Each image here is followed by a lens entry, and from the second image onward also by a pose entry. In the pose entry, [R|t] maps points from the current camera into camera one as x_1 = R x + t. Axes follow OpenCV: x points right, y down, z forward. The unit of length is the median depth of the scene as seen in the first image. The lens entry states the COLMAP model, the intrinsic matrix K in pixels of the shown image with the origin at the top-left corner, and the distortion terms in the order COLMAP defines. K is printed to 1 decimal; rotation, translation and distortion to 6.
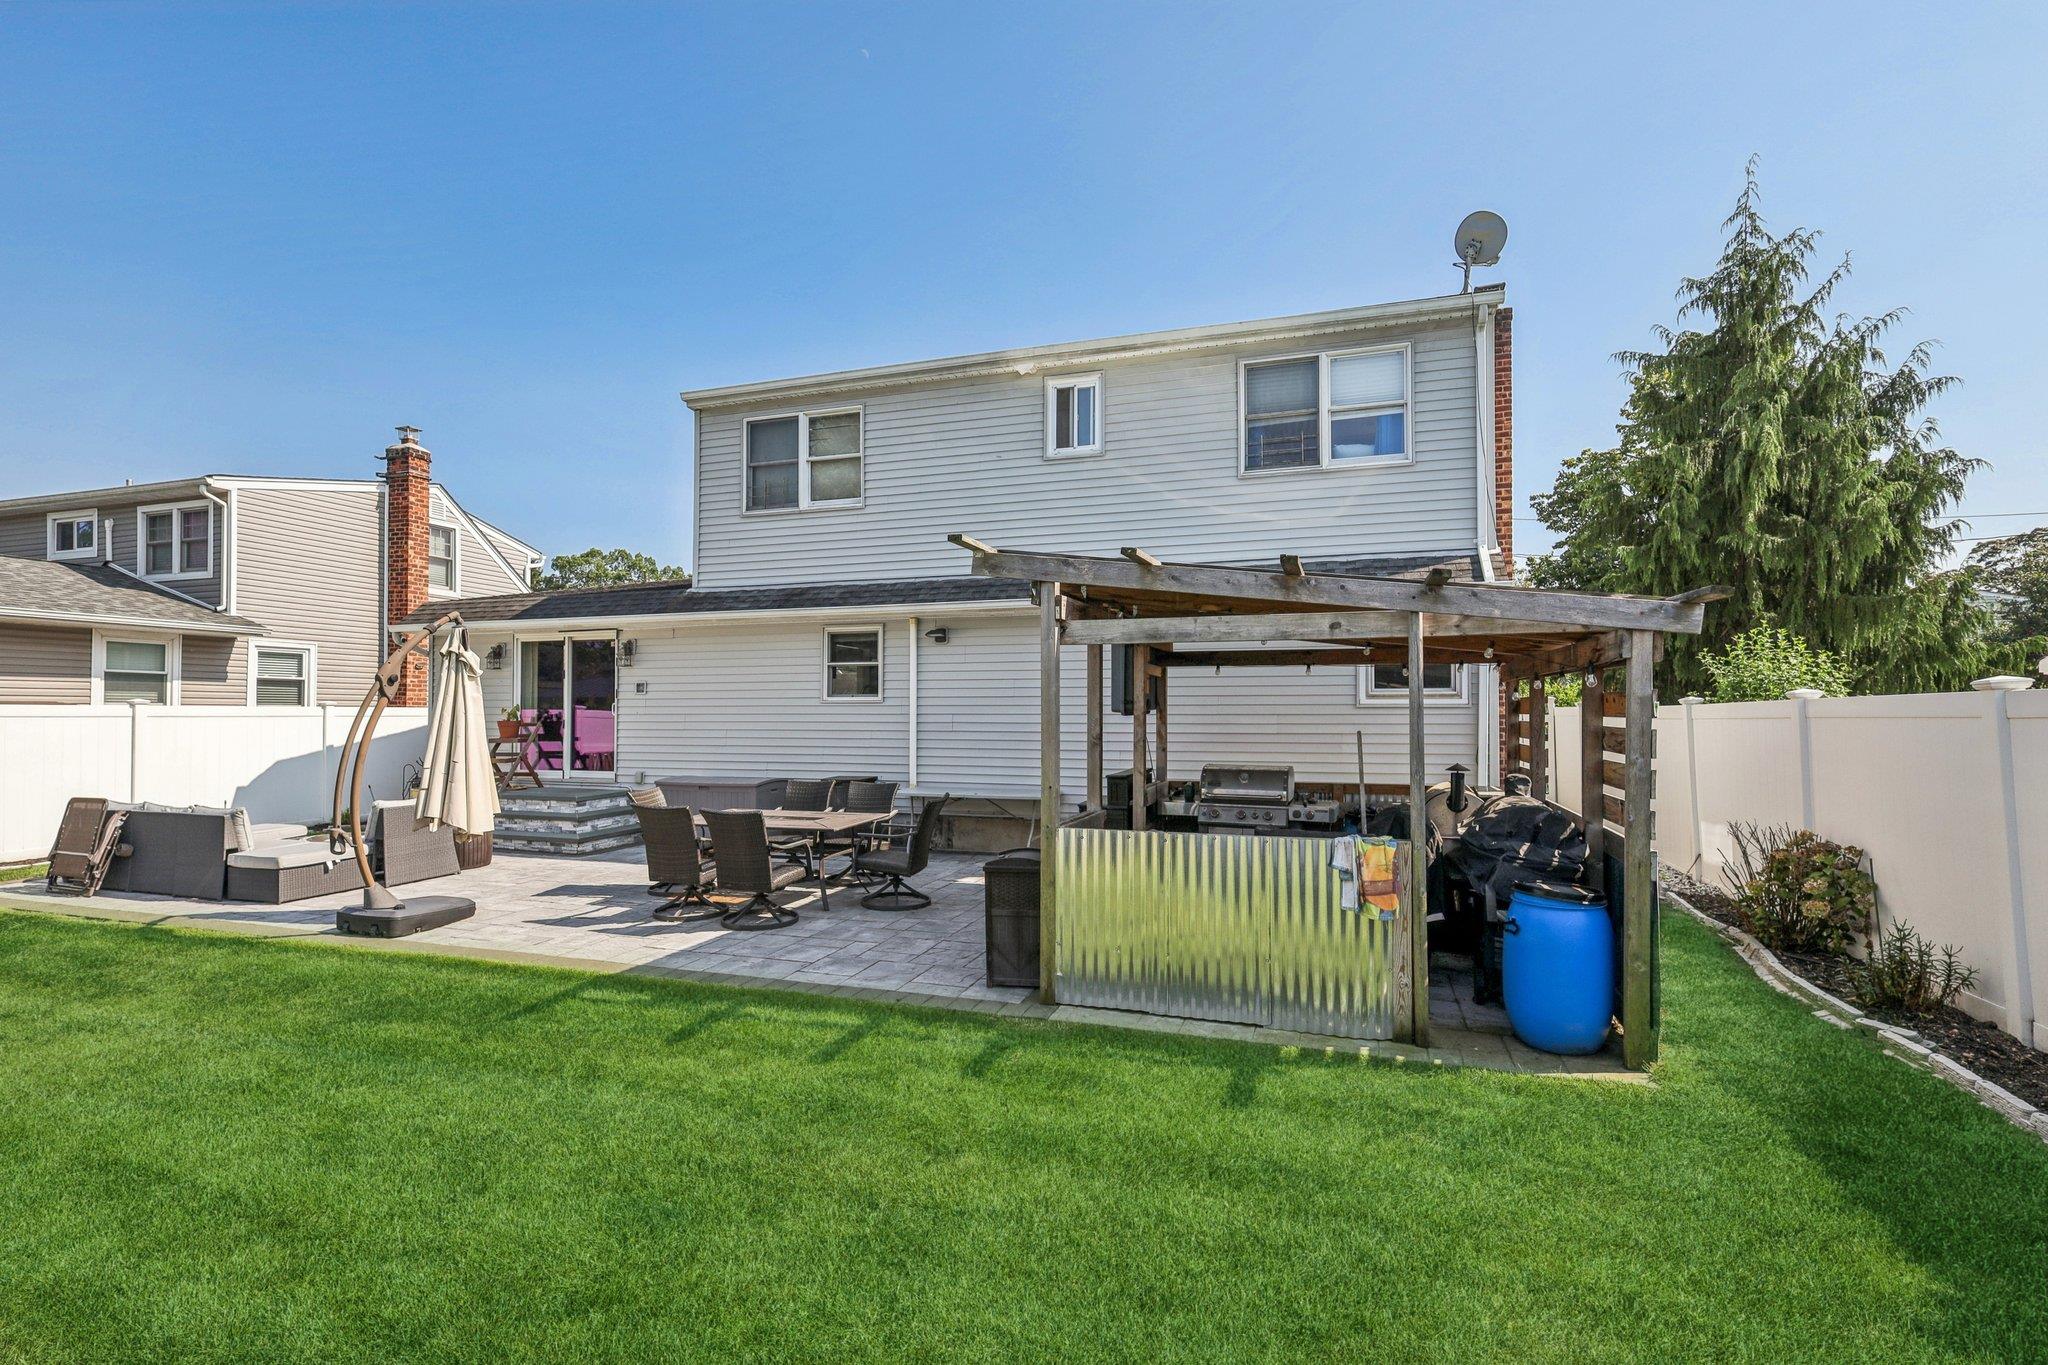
lens RADIAL K [[975.0, 0, 1021.6], [0, 975.0, 696.5], [0, 0, 1]] dist [-0.000986, 0.000048]
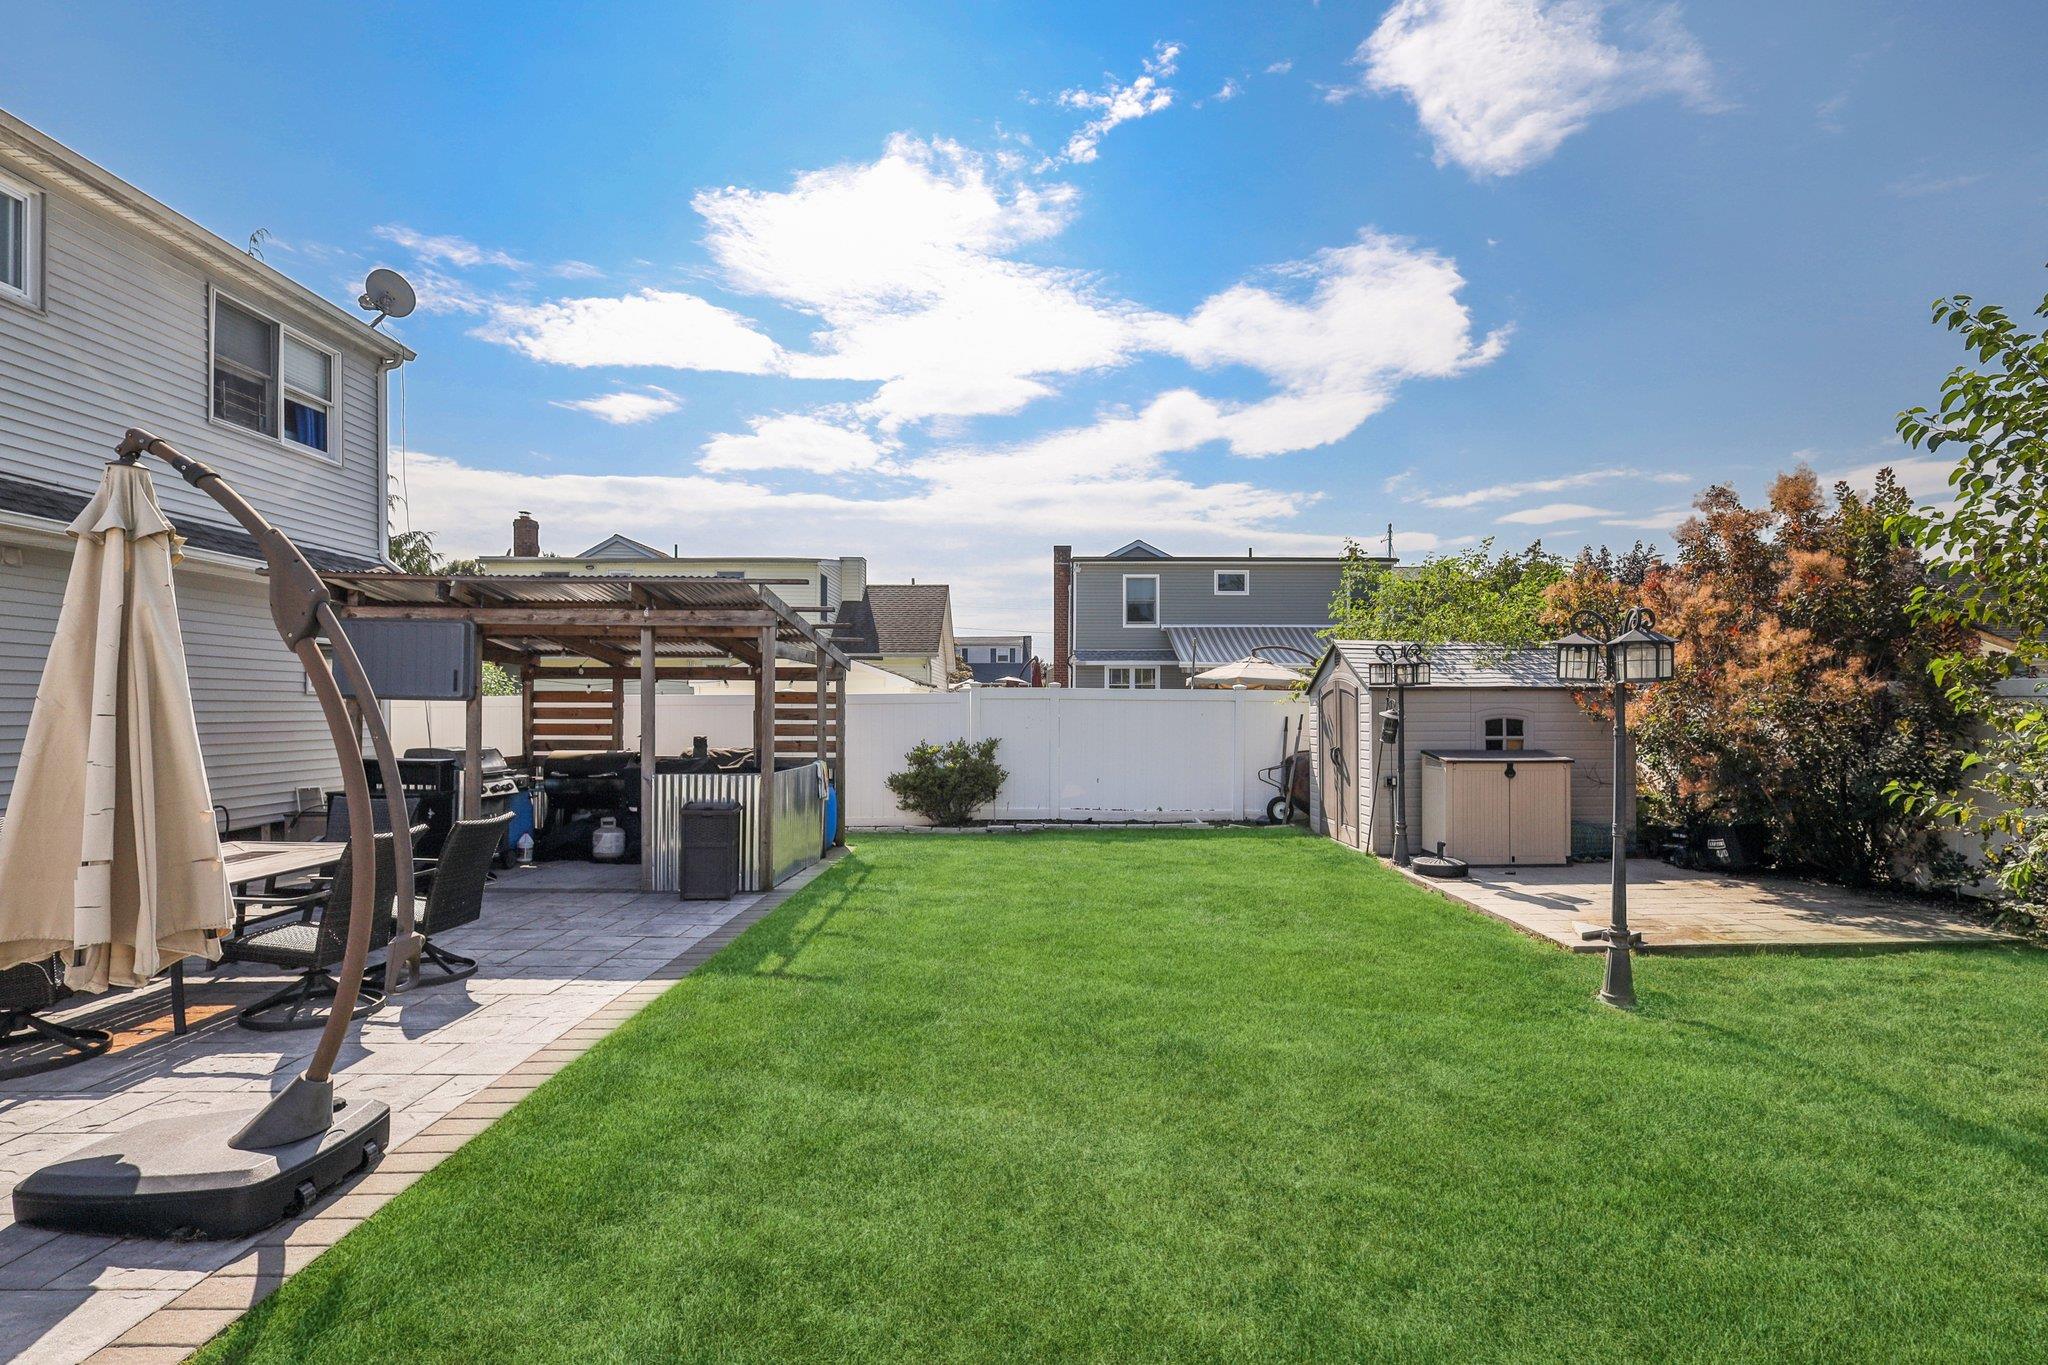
lens RADIAL K [[985.8, 0, 1070.5], [0, 985.8, 705.1], [0, 0, 1]] dist [-0.000780, -0.000231]
pose [[-0.356521, 0.005501, 0.934271, -0.759120], [-0.016659, 0.999786, -0.012244, 0.018160], [-0.934139, -0.019929, -0.356353, 0.537772]]
